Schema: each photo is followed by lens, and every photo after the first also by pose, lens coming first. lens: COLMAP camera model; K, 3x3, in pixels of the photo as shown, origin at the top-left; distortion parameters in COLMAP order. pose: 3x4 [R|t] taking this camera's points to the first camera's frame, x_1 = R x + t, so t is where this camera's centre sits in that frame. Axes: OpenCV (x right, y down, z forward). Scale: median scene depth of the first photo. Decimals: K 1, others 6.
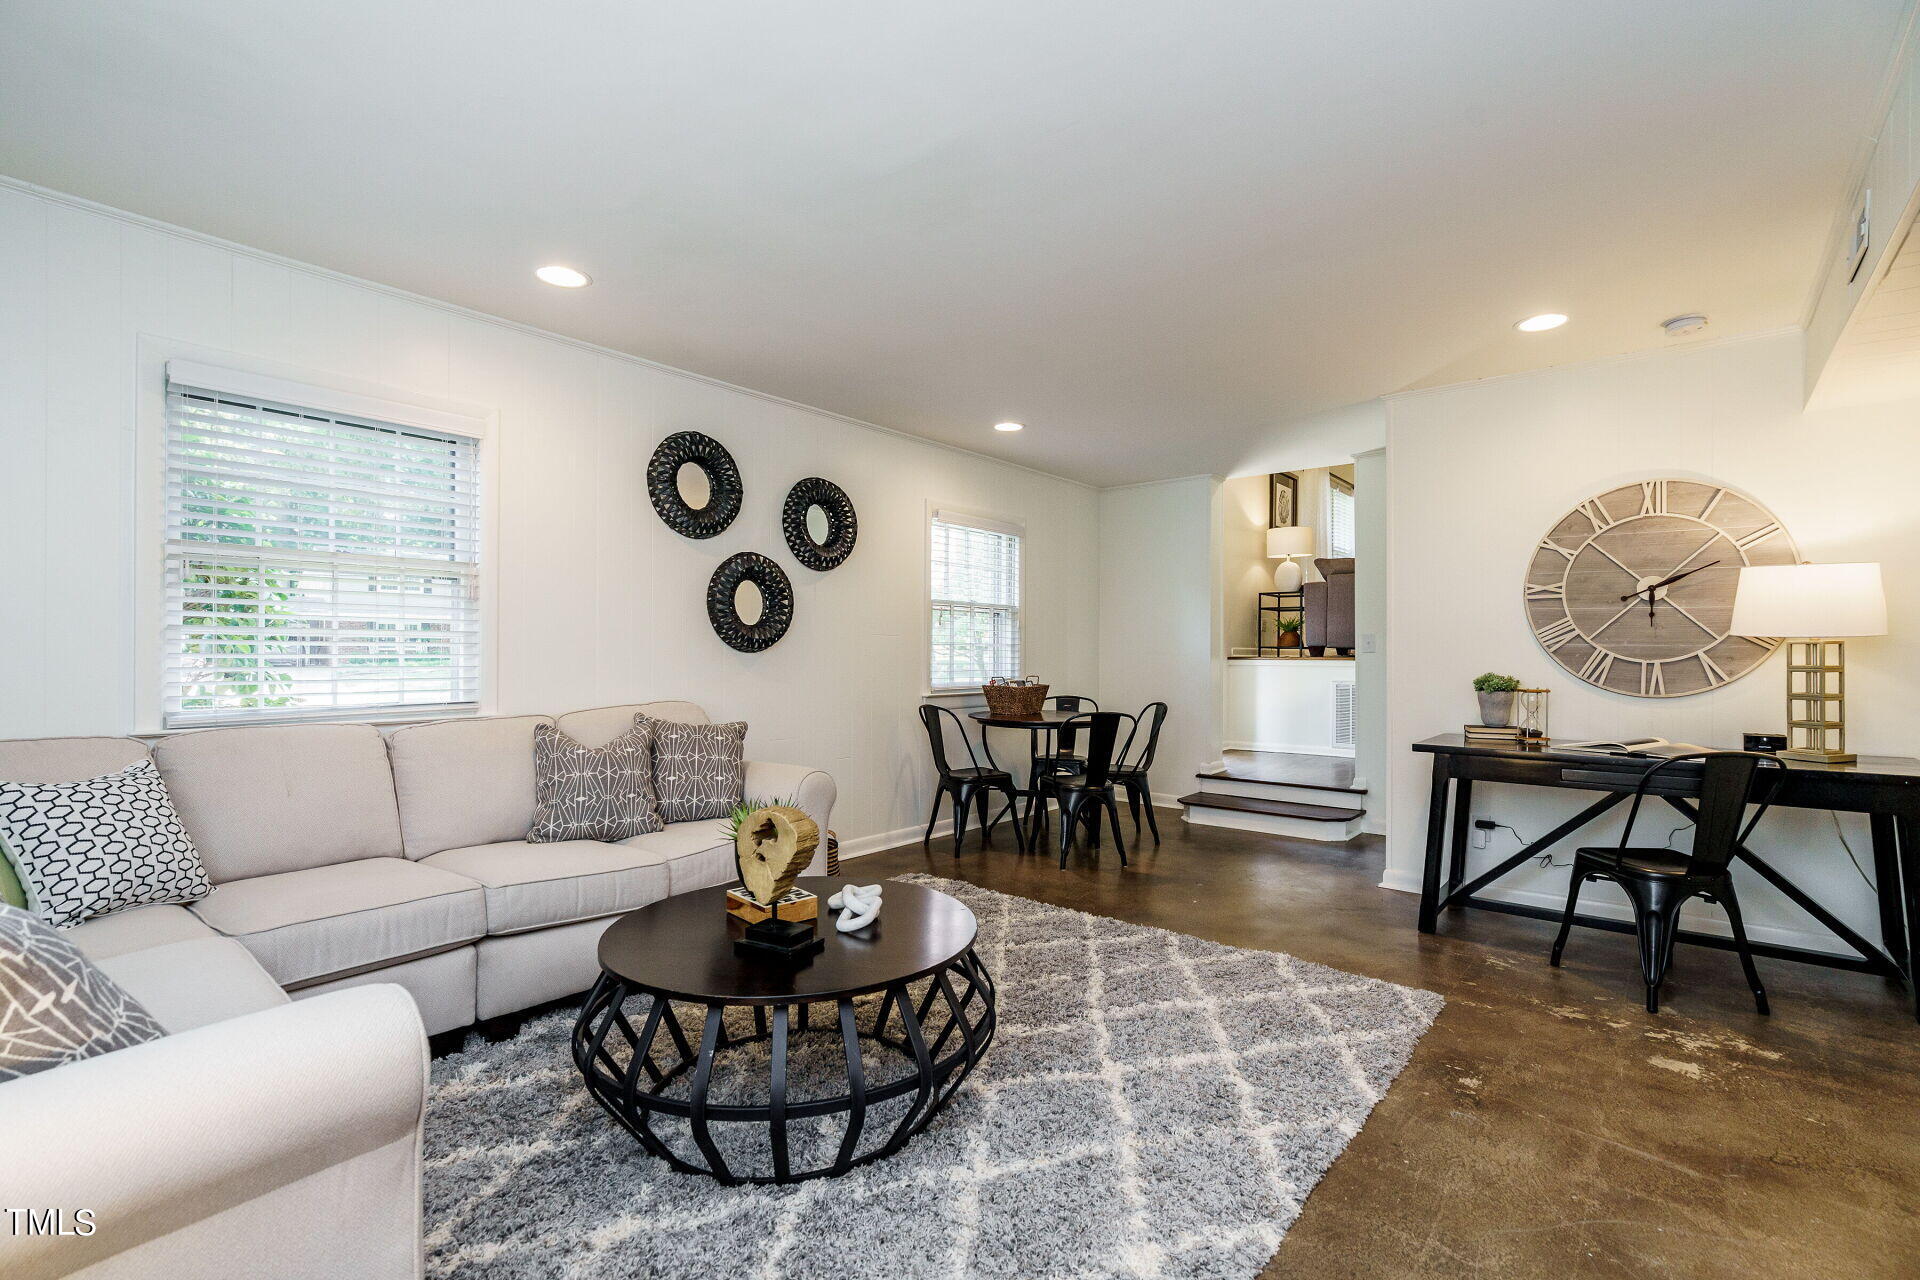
lens RADIAL K [[842.7, 0, 962.1], [0, 842.7, 644.7], [0, 0, 1]] dist [-0.001663, 0.000091]
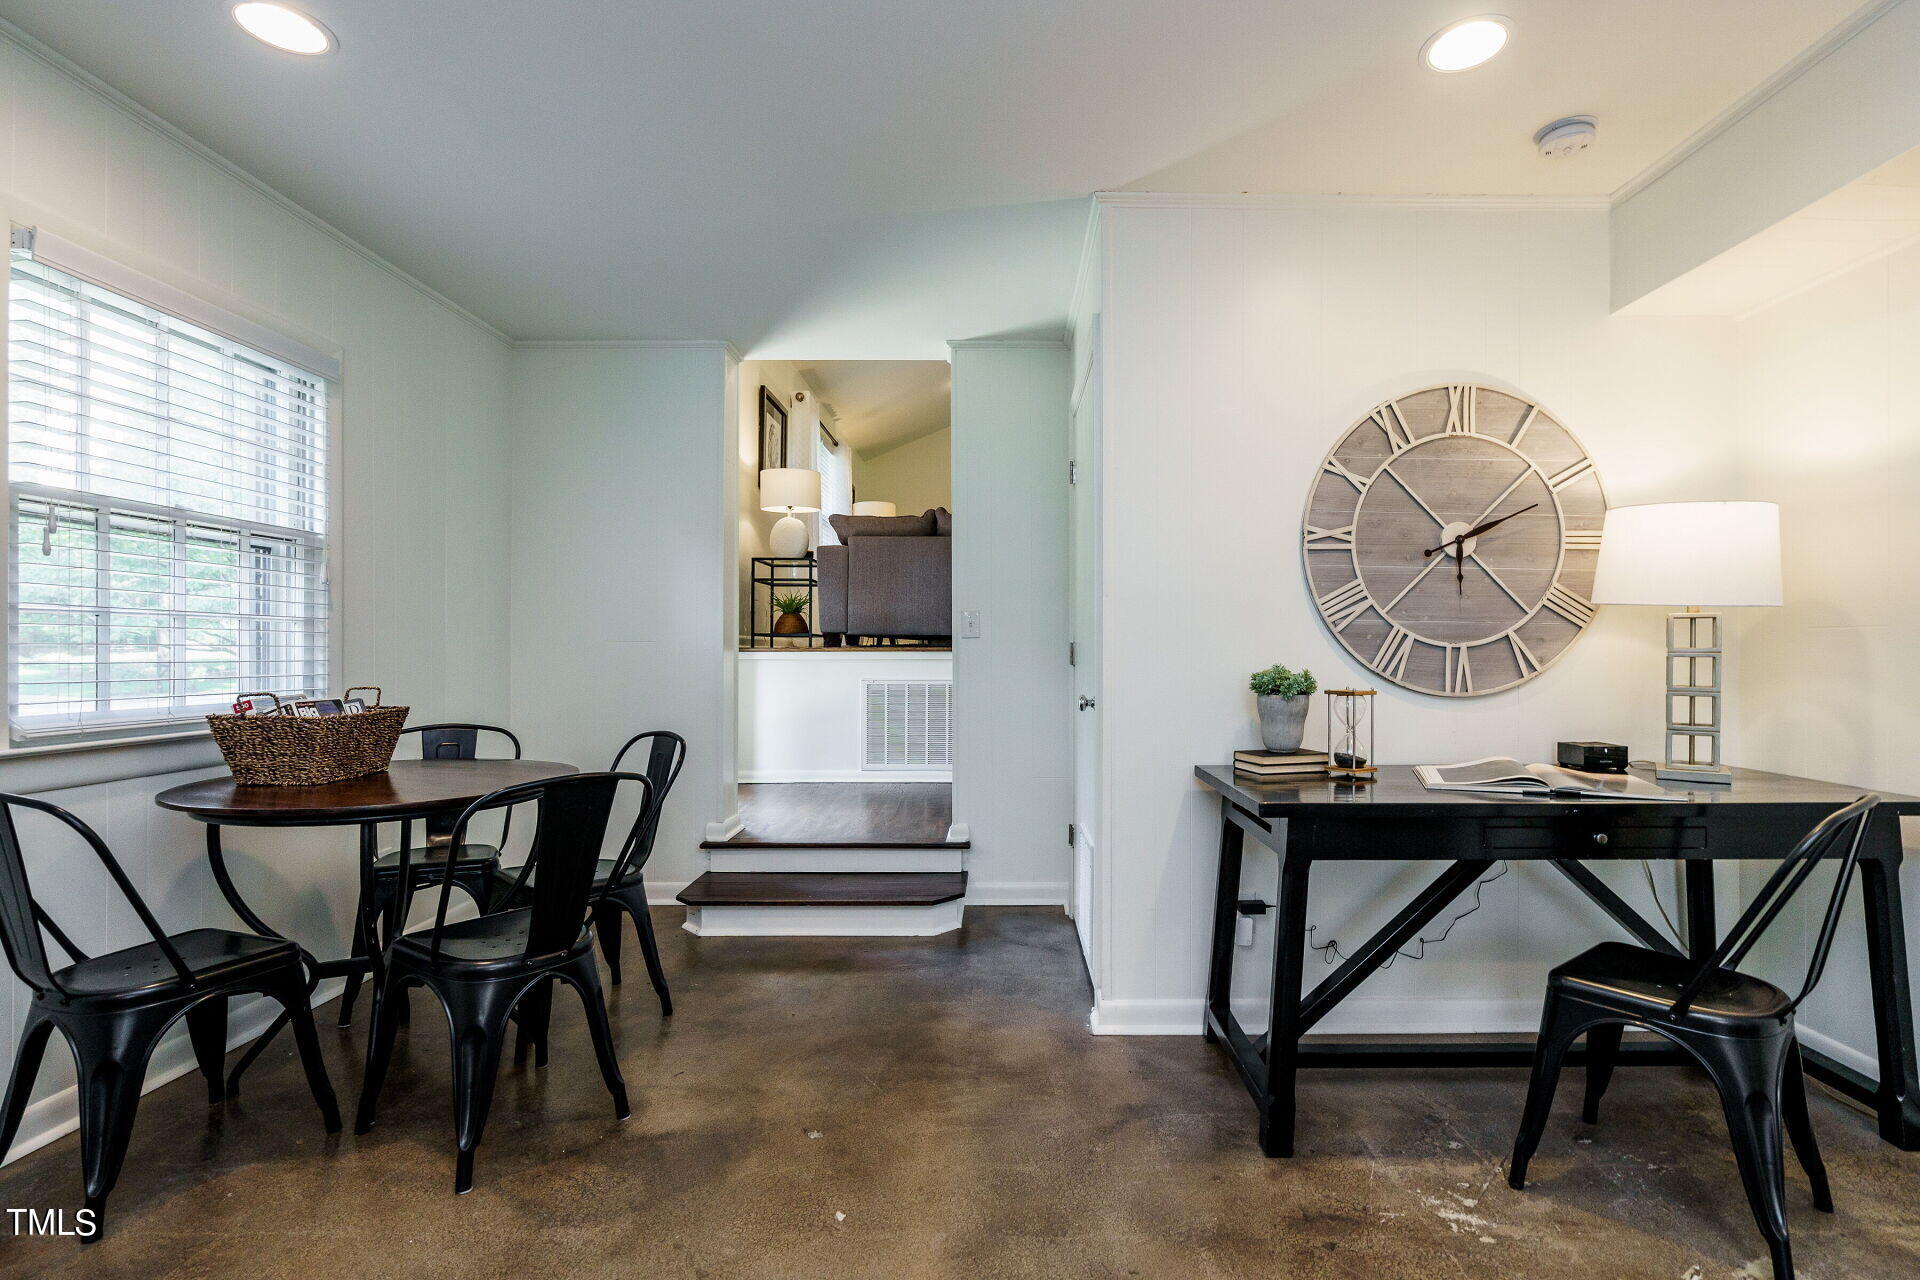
lens RADIAL K [[842.7, 0, 962.1], [0, 842.7, 644.7], [0, 0, 1]] dist [-0.001663, 0.000091]
pose [[0.759967, 0.000314, 0.649961, 0.038586], [-0.003581, 0.999987, 0.003703, 0.012661], [-0.649951, -0.005142, 0.759958, 0.502728]]
